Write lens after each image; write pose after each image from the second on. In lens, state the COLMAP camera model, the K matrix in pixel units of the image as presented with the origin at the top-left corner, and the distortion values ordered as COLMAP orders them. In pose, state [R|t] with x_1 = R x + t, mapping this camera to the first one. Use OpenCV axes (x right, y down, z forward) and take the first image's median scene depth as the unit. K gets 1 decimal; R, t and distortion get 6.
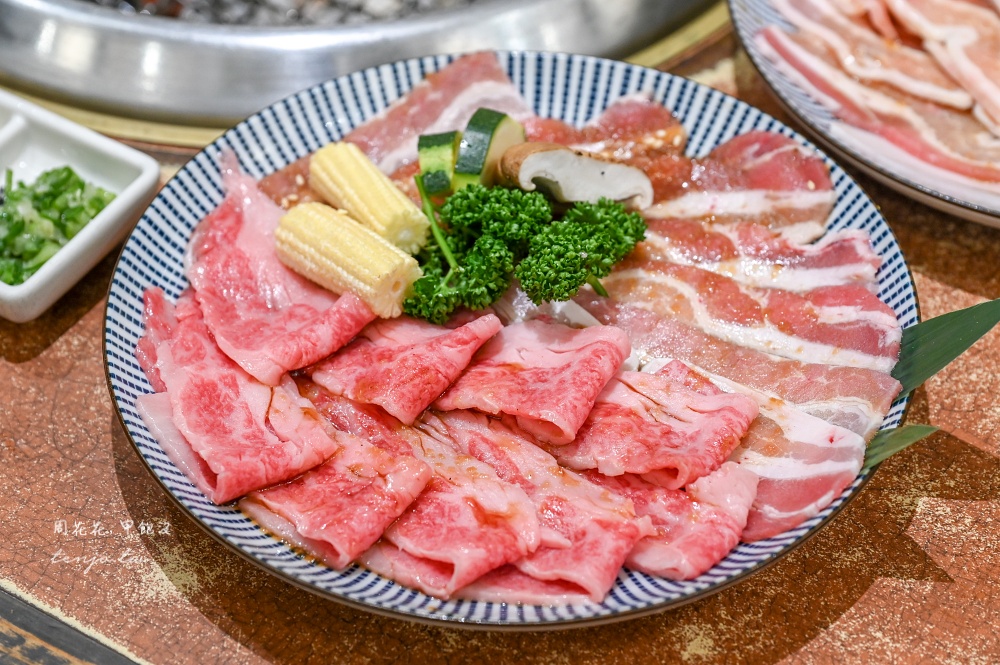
lens RADIAL K [[2470.5, 0, 500.0], [0, 2470.5, 332.5], [0, 0, 1]] dist [-0.084704, 0.263423]
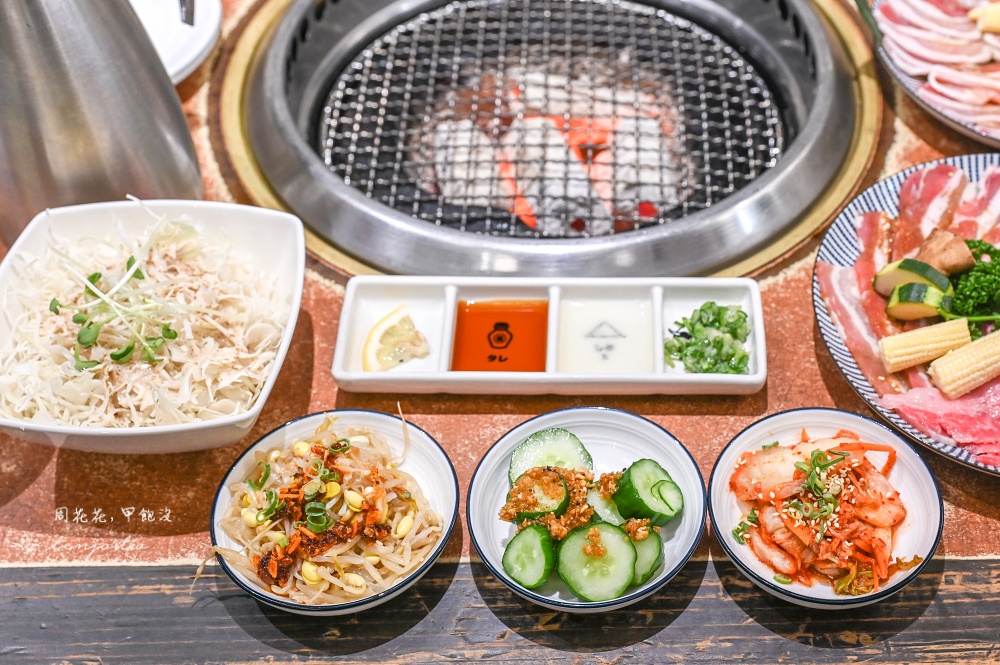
lens RADIAL K [[1334.2, 0, 500.0], [0, 1334.2, 332.5], [0, 0, 1]] dist [0.006189, -0.022506]
pose [[0.308401, -0.724070, 0.616937, -0.753363], [0.671953, 0.624883, 0.397493, -0.669576], [-0.673326, 0.291965, 0.679256, 0.608555]]
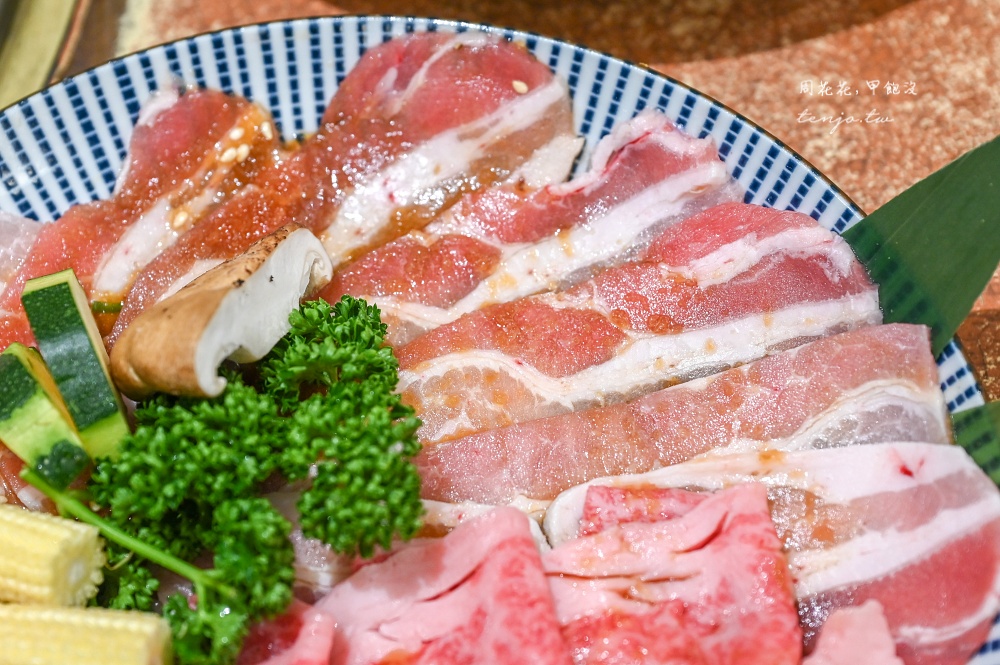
lens RADIAL K [[2862.8, 0, 500.0], [0, 2862.8, 332.5], [0, 0, 1]] dist [-0.211109, -0.047859]
pose [[0.756789, -0.583542, 0.294532, -0.130973], [0.494502, 0.805783, 0.325854, -0.260900], [-0.427478, -0.100956, 0.898371, 0.381613]]
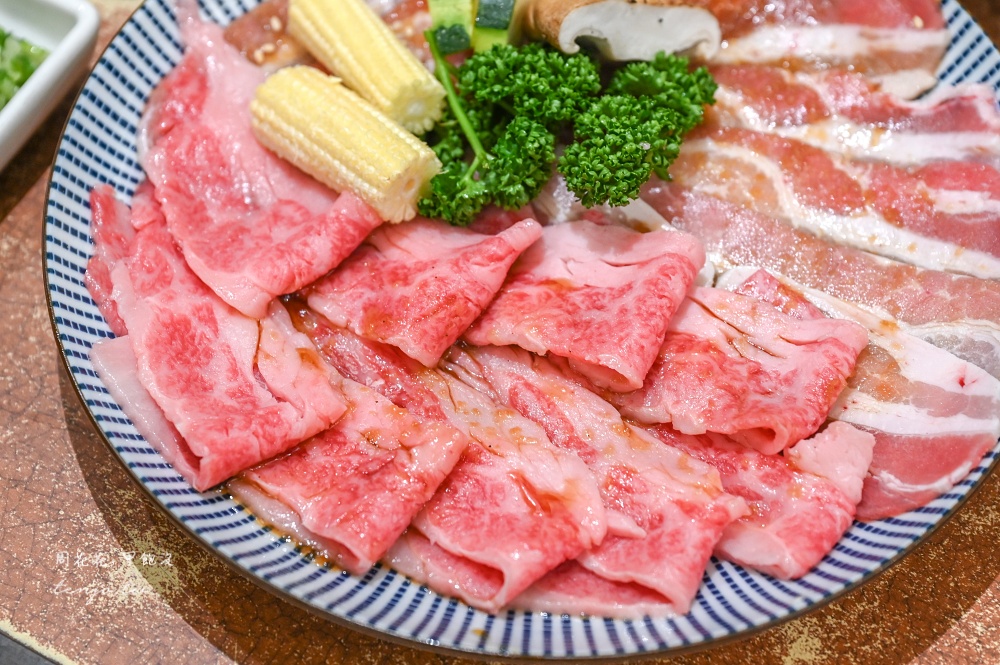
lens RADIAL K [[2694.8, 0, 503.0], [0, 2694.8, 277.4], [0, 0, 1]] dist [-0.050030, 0.007659]
pose [[0.999290, -0.026856, 0.026417, -0.035904], [0.022305, 0.986934, 0.159576, -0.128333], [-0.030358, -0.158873, 0.986832, 0.138925]]
